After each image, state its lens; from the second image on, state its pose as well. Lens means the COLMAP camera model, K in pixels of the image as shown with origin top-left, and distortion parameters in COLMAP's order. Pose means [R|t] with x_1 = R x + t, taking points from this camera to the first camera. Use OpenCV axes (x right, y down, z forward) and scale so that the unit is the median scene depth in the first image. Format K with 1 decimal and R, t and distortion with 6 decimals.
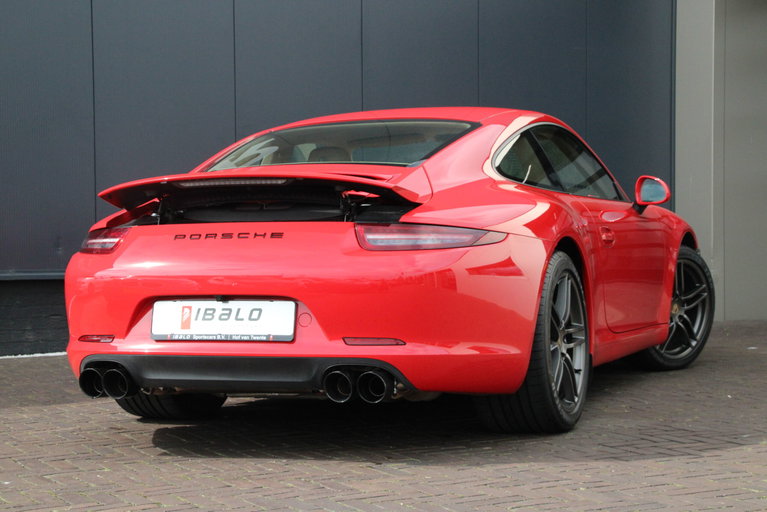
lens RADIAL K [[1507.1, 0, 383.5], [0, 1507.1, 256.0], [0, 0, 1]] dist [-0.013277, -0.128493]
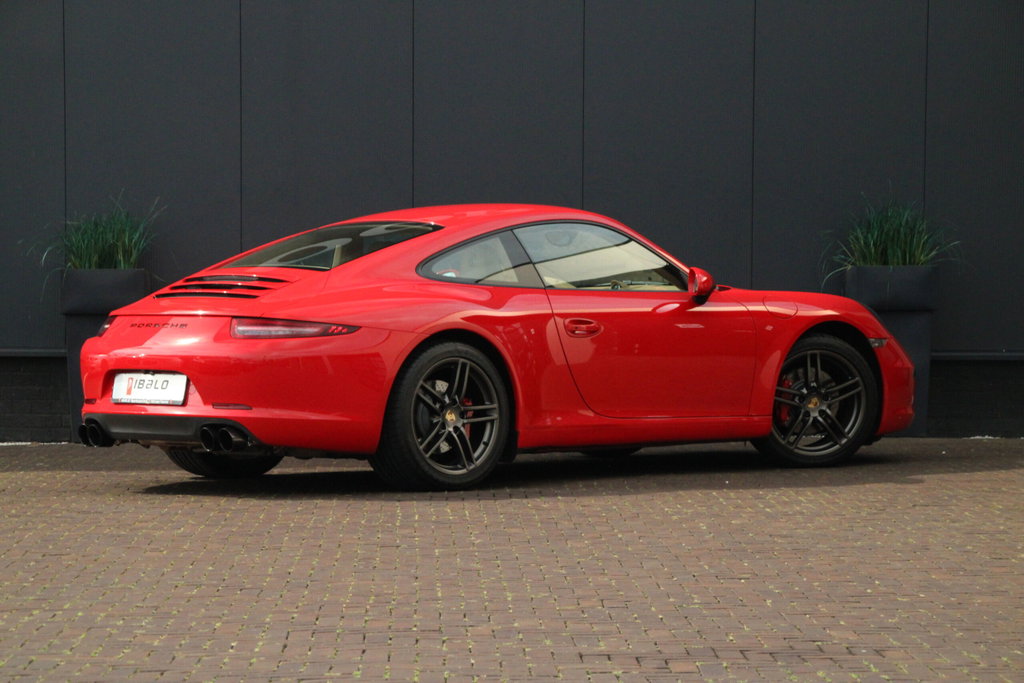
lens RADIAL K [[3785.8, 0, 512.0], [0, 3785.8, 341.5], [0, 0, 1]] dist [0.097950, 0.826537]
pose [[0.895826, 0.017558, -0.444059, 1.668964], [-0.014364, 0.999841, 0.010558, -0.039176], [0.444174, -0.003080, 0.895935, -1.862213]]
